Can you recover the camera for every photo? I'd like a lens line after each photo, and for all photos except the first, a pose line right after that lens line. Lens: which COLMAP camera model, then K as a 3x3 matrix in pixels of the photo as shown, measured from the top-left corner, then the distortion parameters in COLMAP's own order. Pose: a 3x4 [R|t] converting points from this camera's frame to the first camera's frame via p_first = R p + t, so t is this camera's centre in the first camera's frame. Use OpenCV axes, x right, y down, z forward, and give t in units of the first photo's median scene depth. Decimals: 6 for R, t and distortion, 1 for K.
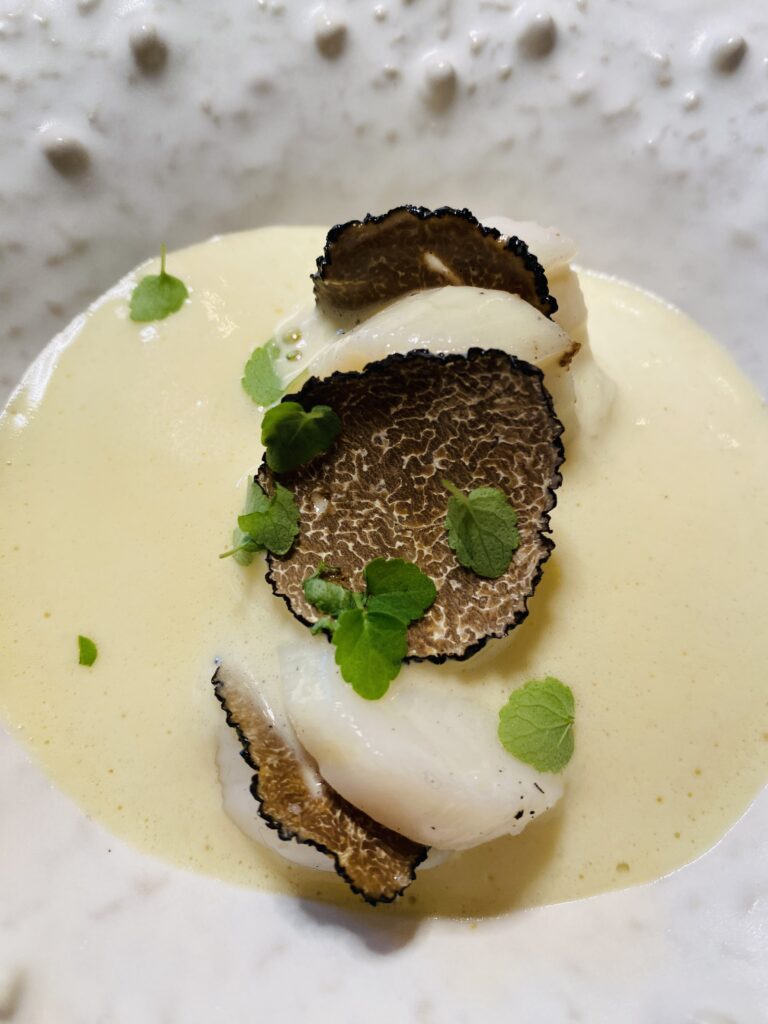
lens RADIAL K [[805.0, 0, 381.3], [0, 805.0, 512.4], [0, 0, 1]] dist [-0.034998, 0.009296]
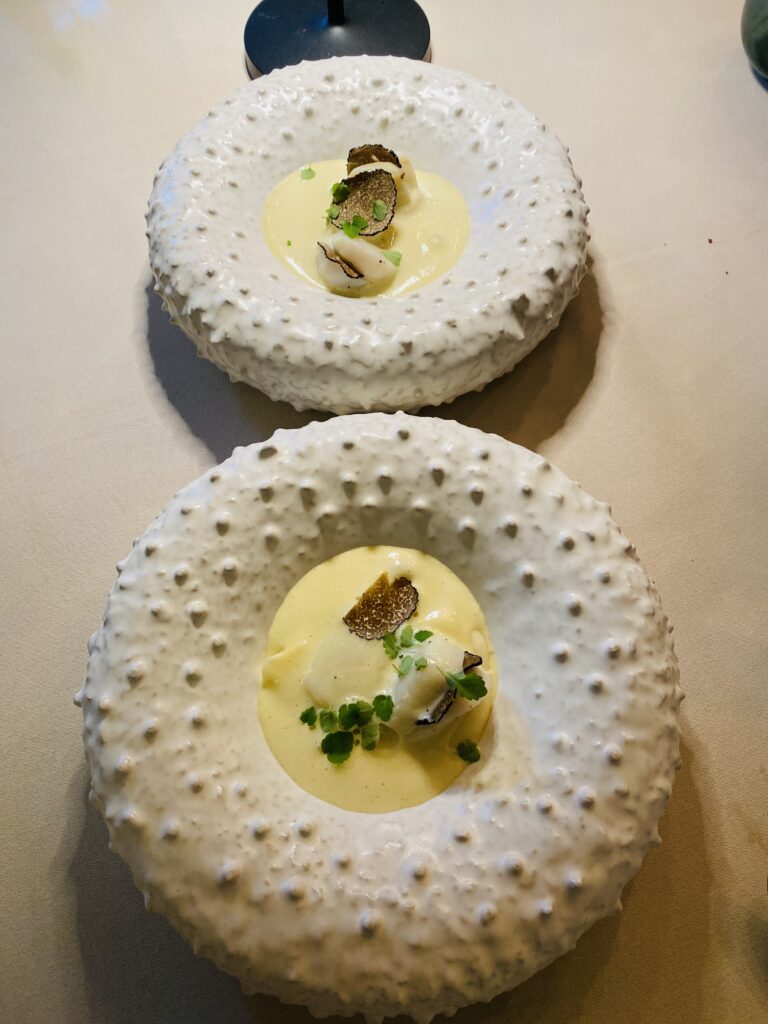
lens RADIAL K [[781.3, 0, 386.8], [0, 781.3, 511.4], [0, 0, 1]] dist [-0.002489, -0.002131]
pose [[0.995602, 0.036545, -0.086259, 0.505718], [-0.045234, 0.993855, -0.101028, 1.778435], [0.082037, 0.104485, 0.991137, -2.623636]]
